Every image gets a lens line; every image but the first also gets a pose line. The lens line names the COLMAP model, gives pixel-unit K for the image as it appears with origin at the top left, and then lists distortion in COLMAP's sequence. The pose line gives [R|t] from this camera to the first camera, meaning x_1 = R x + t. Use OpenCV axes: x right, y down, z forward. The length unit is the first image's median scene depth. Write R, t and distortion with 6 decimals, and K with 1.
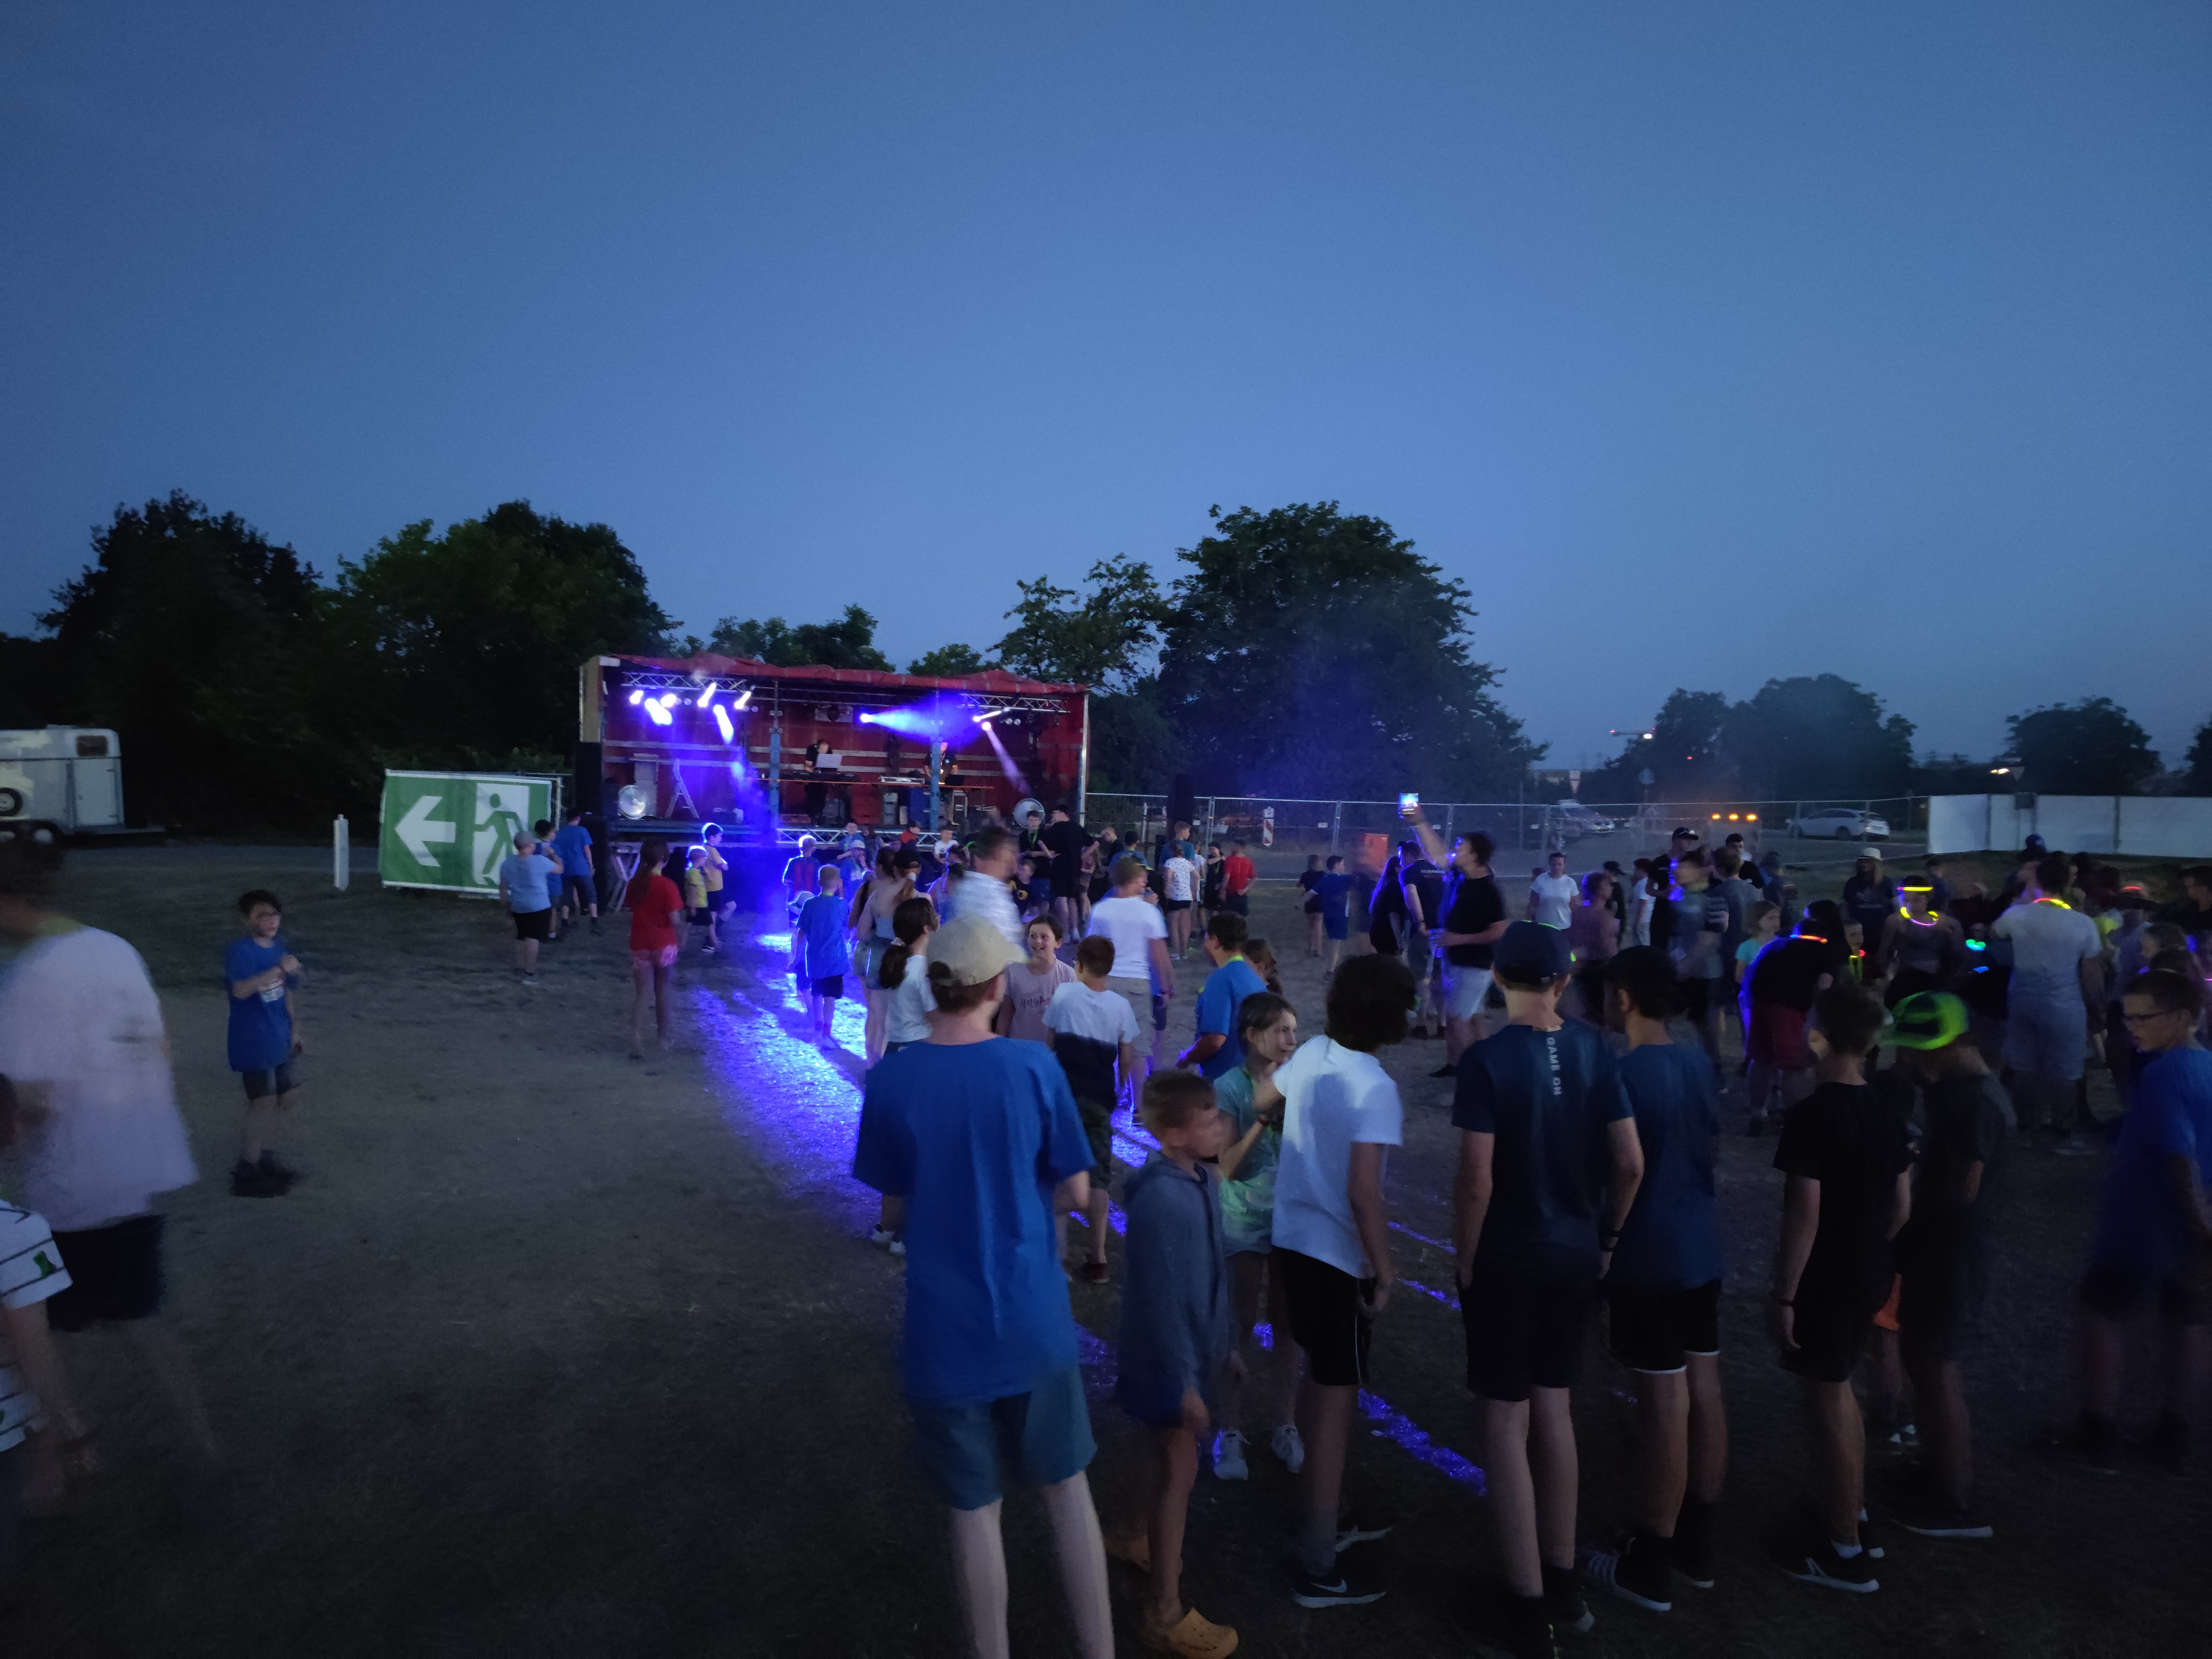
lens RADIAL K [[1552.2, 0, 1108.0], [0, 1552.2, 832.6], [0, 0, 1]] dist [0.044226, -0.032278]
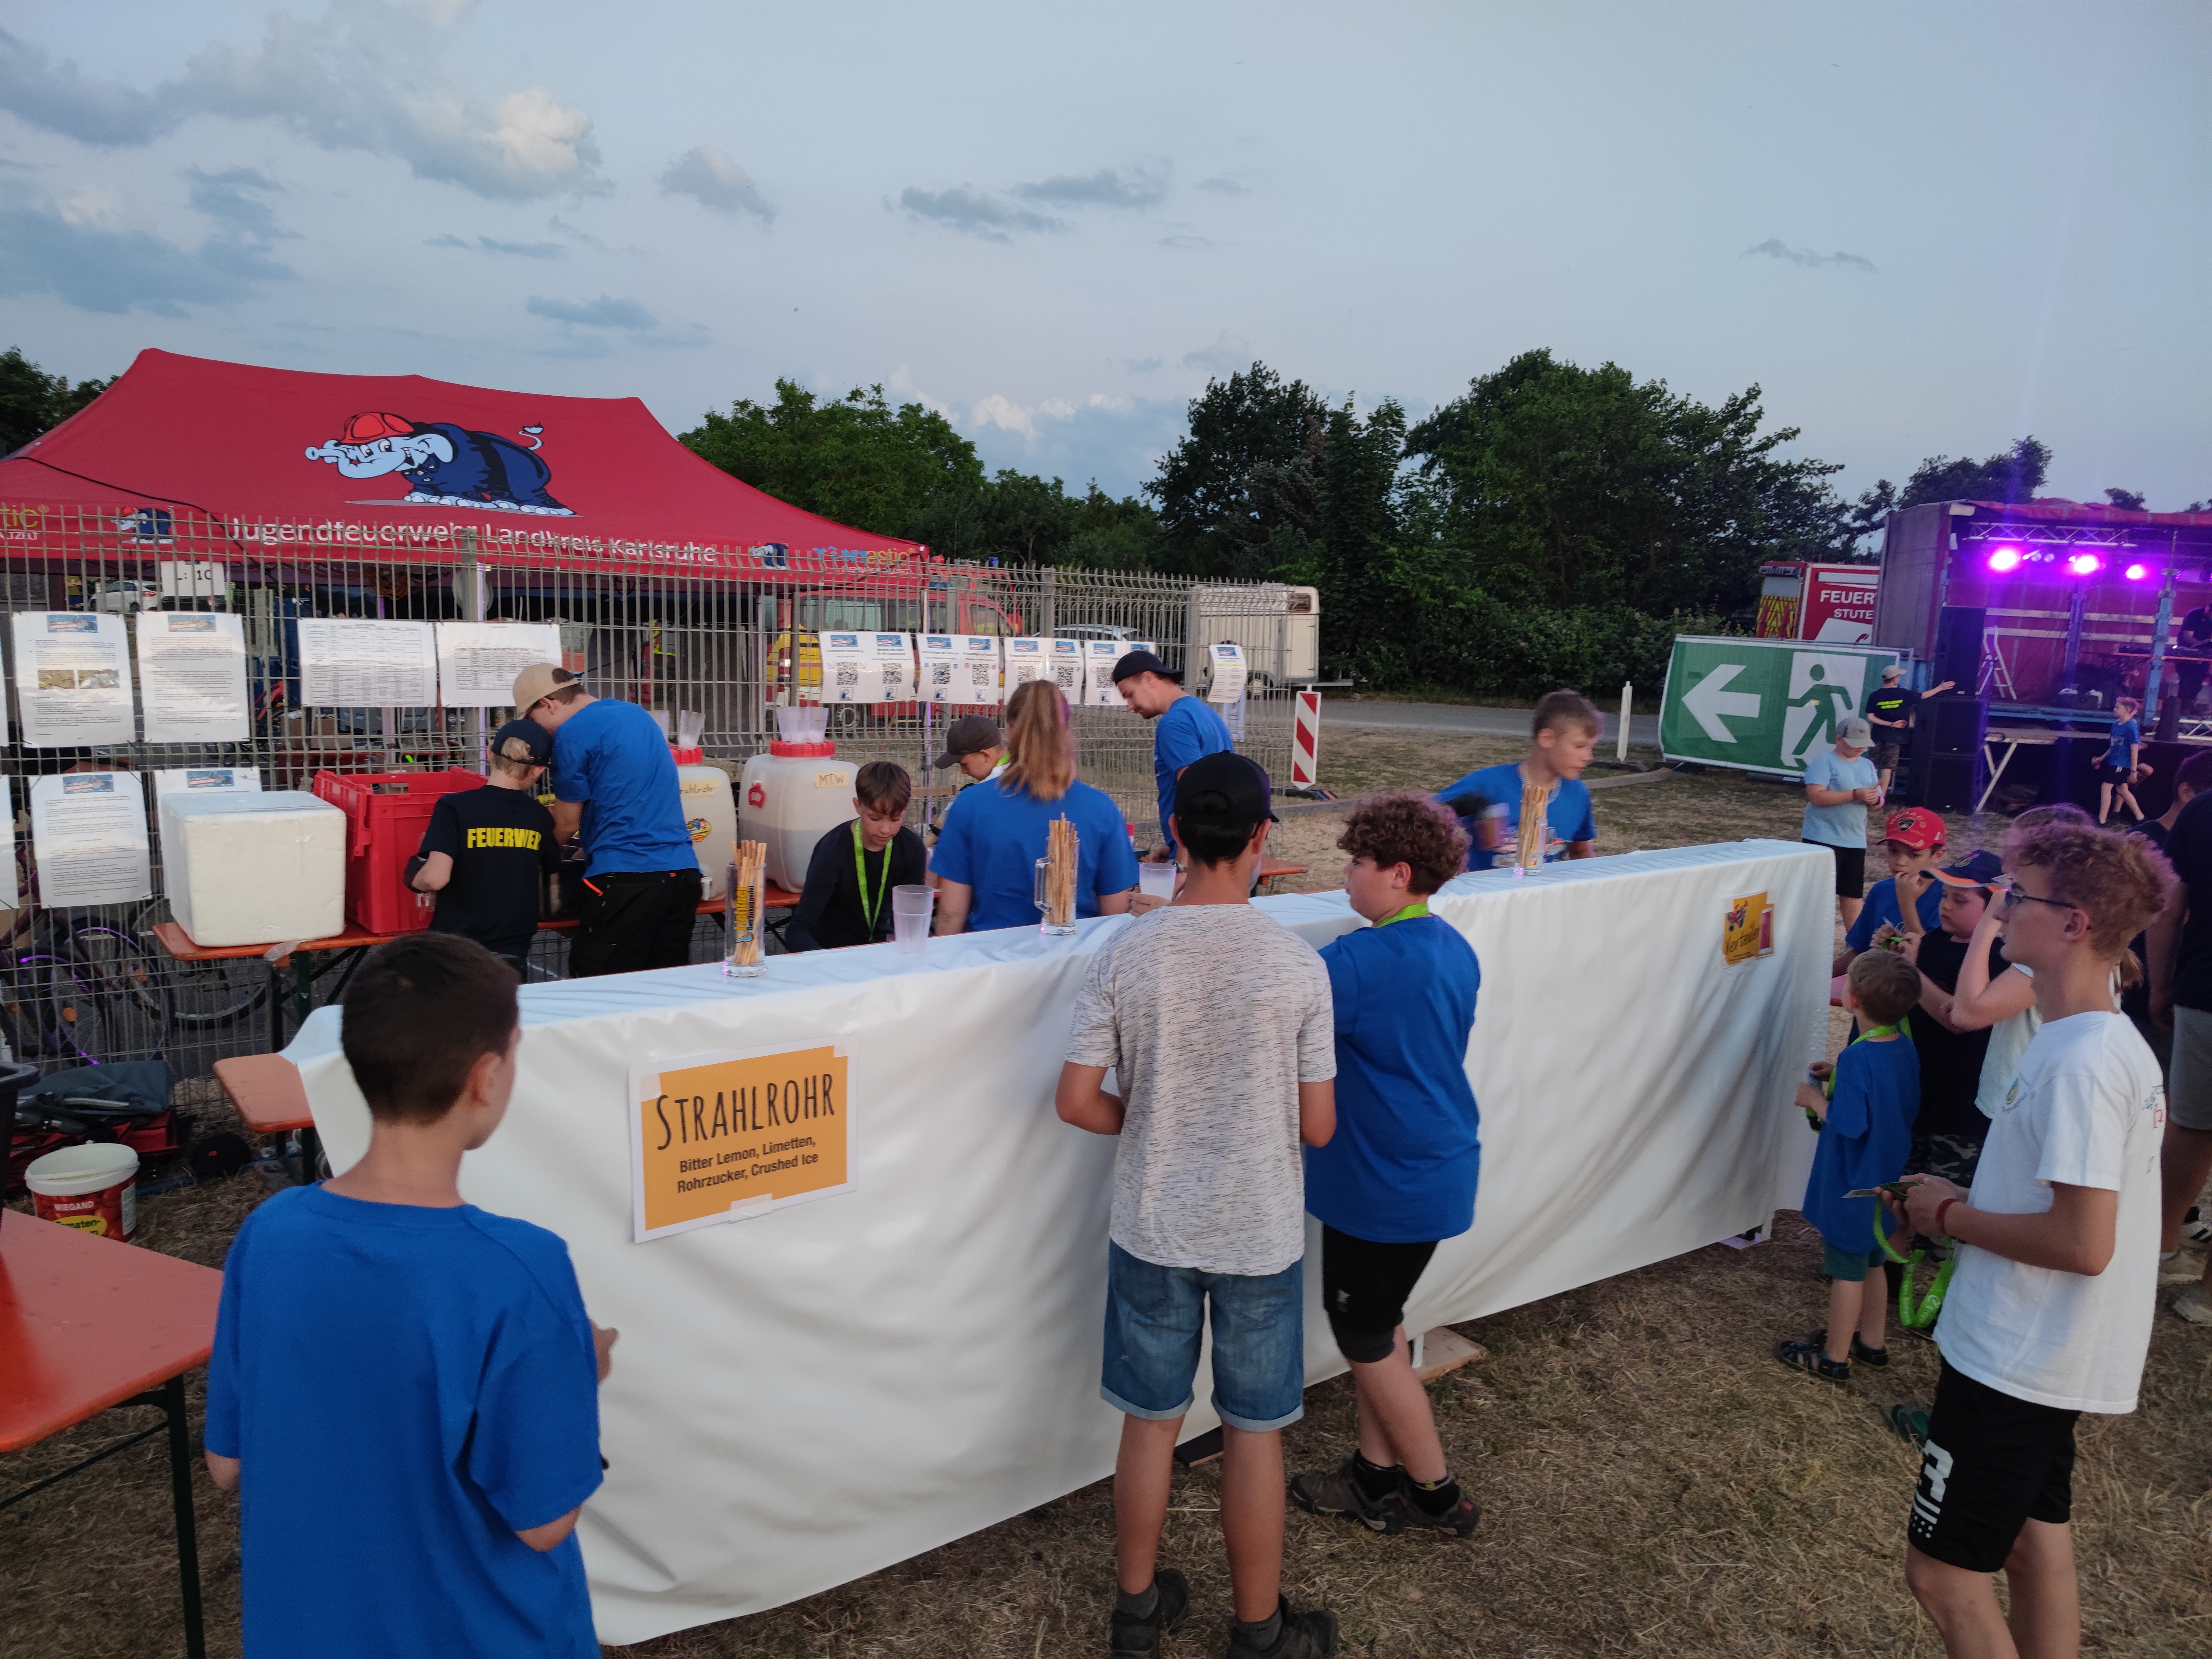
lens RADIAL K [[1552.2, 0, 1116.7], [0, 1552.2, 847.8], [0, 0, 1]] dist [0.044226, -0.032278]
pose [[0.849680, 0.095840, -0.518515, -0.141961], [-0.043604, 0.992747, 0.112040, -0.002188], [0.525492, -0.072589, 0.847696, 0.019879]]
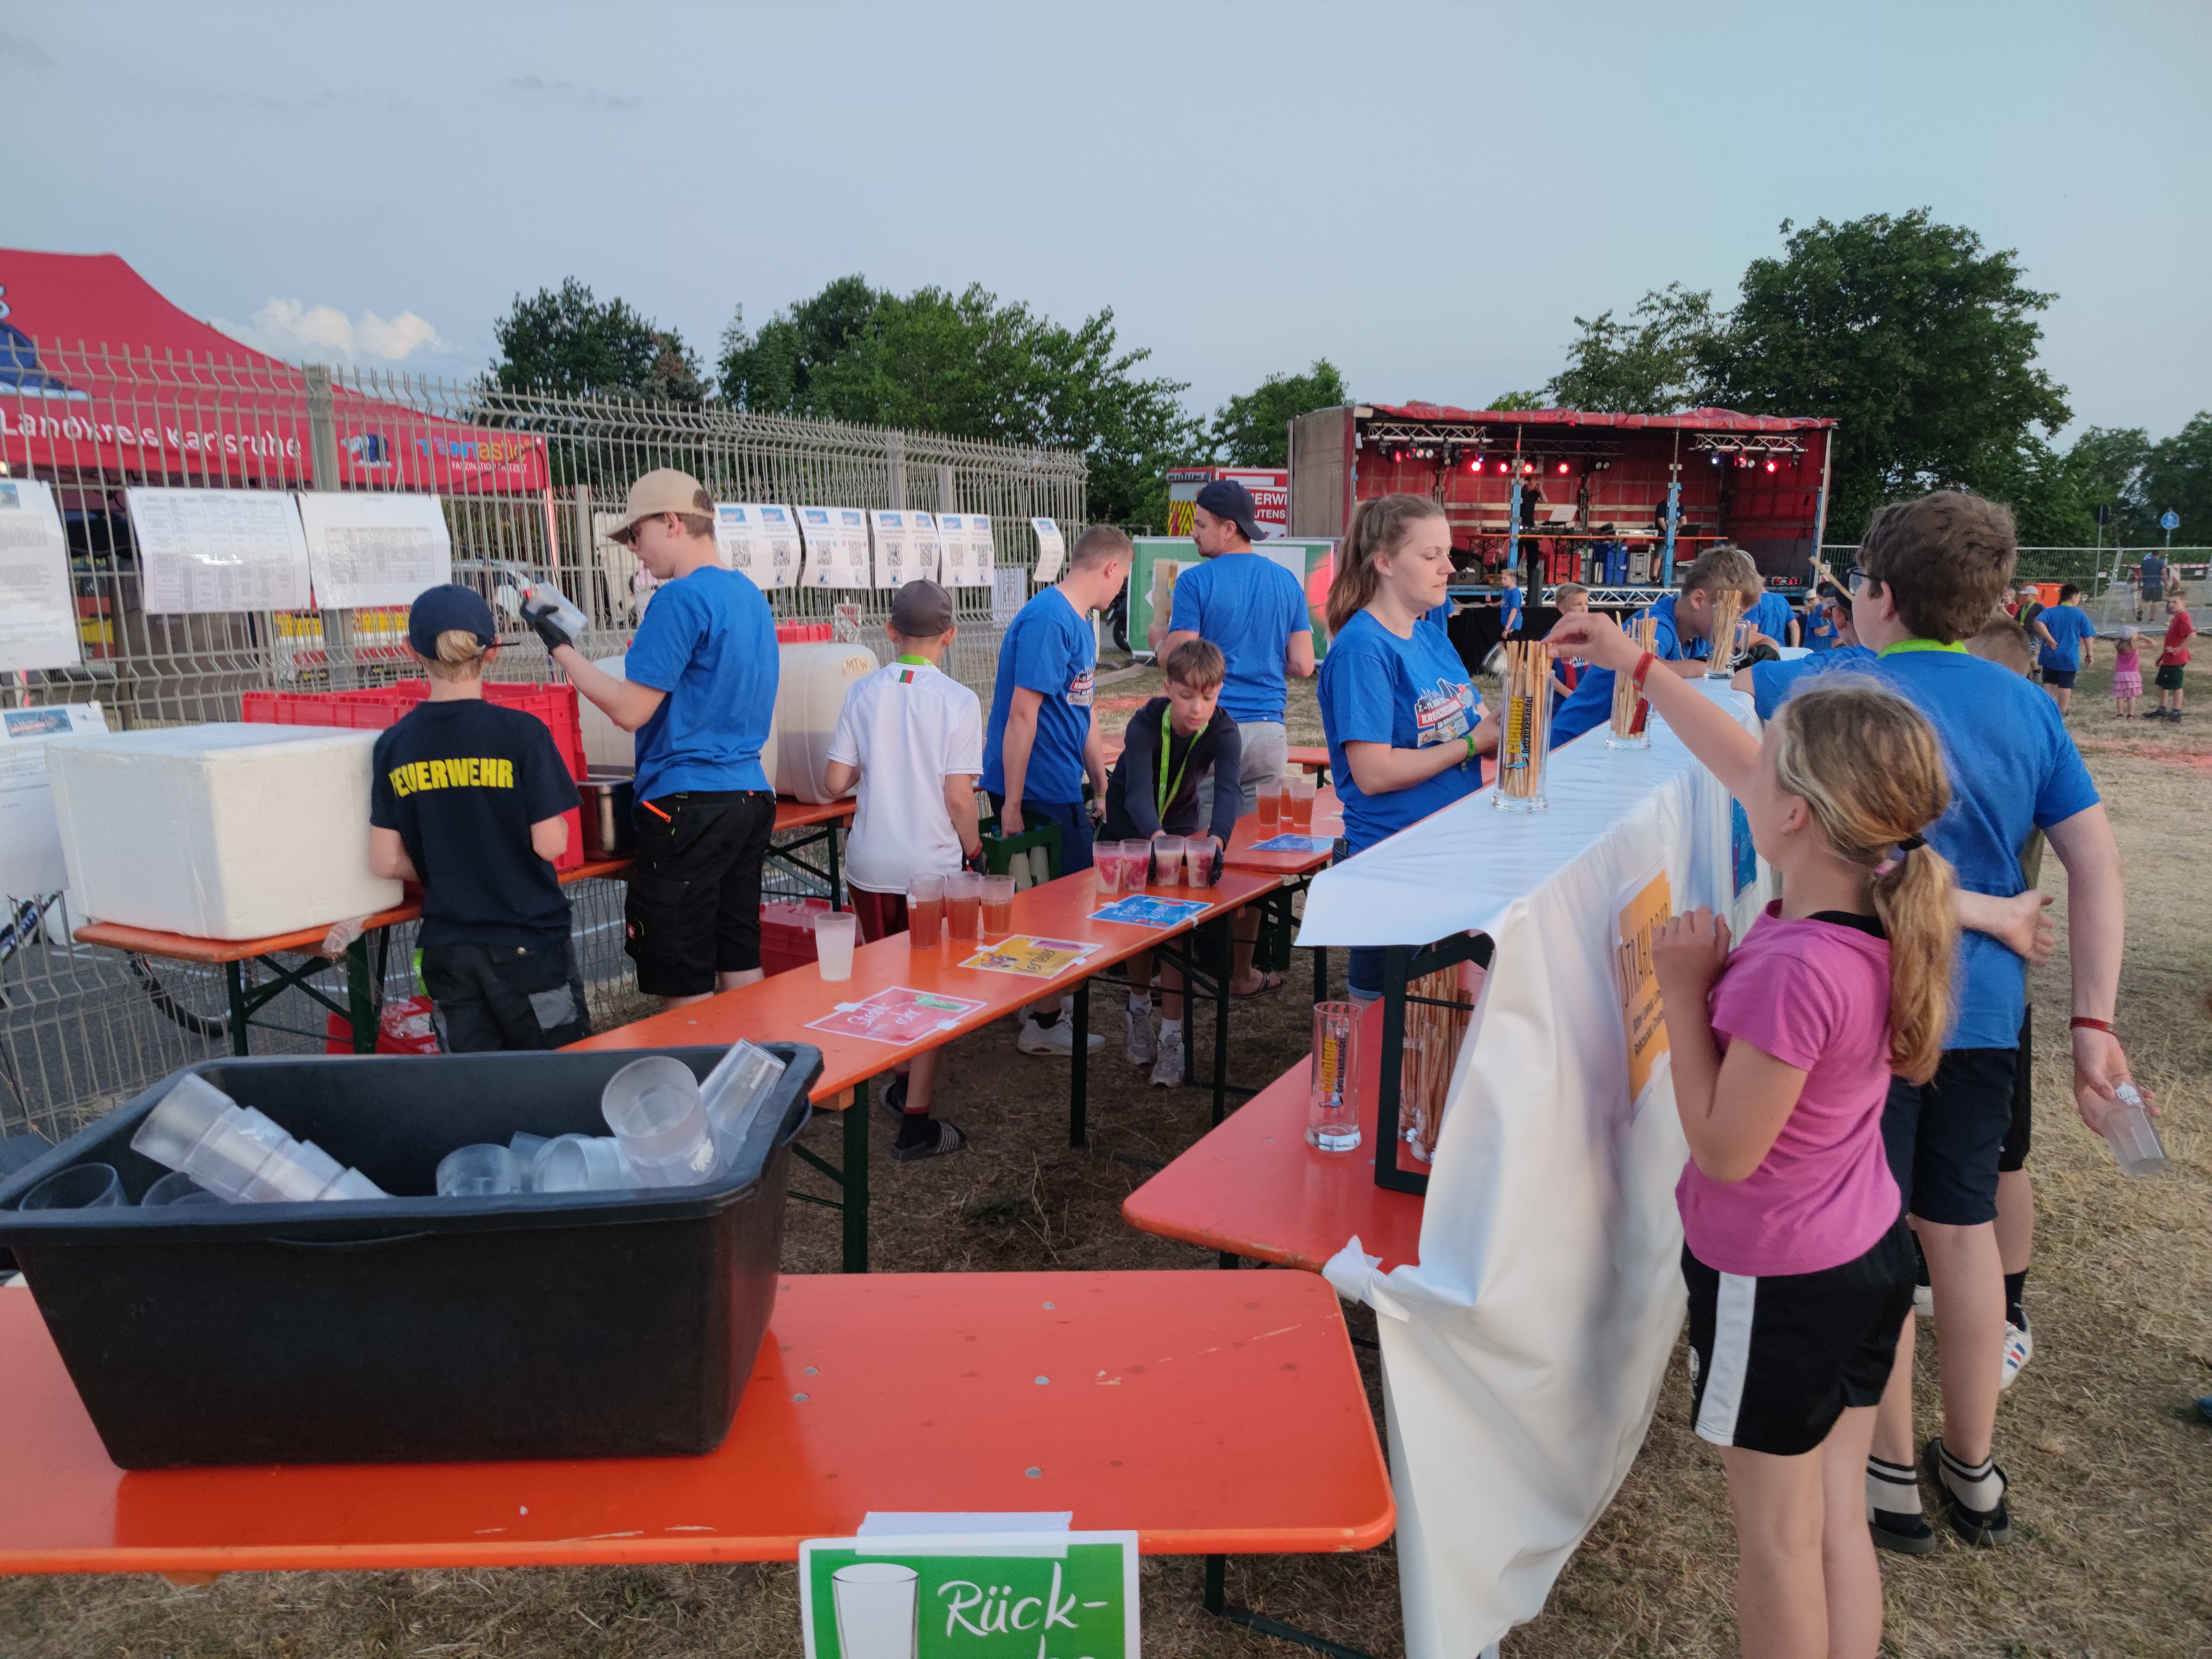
lens RADIAL K [[1552.2, 0, 1092.0], [0, 1552.2, 838.6], [0, 0, 1]] dist [0.044226, -0.032278]
pose [[0.990545, -0.001362, -0.137185, -0.204753], [0.020985, 0.989688, 0.141697, 0.005413], [0.135577, -0.143236, 0.980358, 0.009845]]
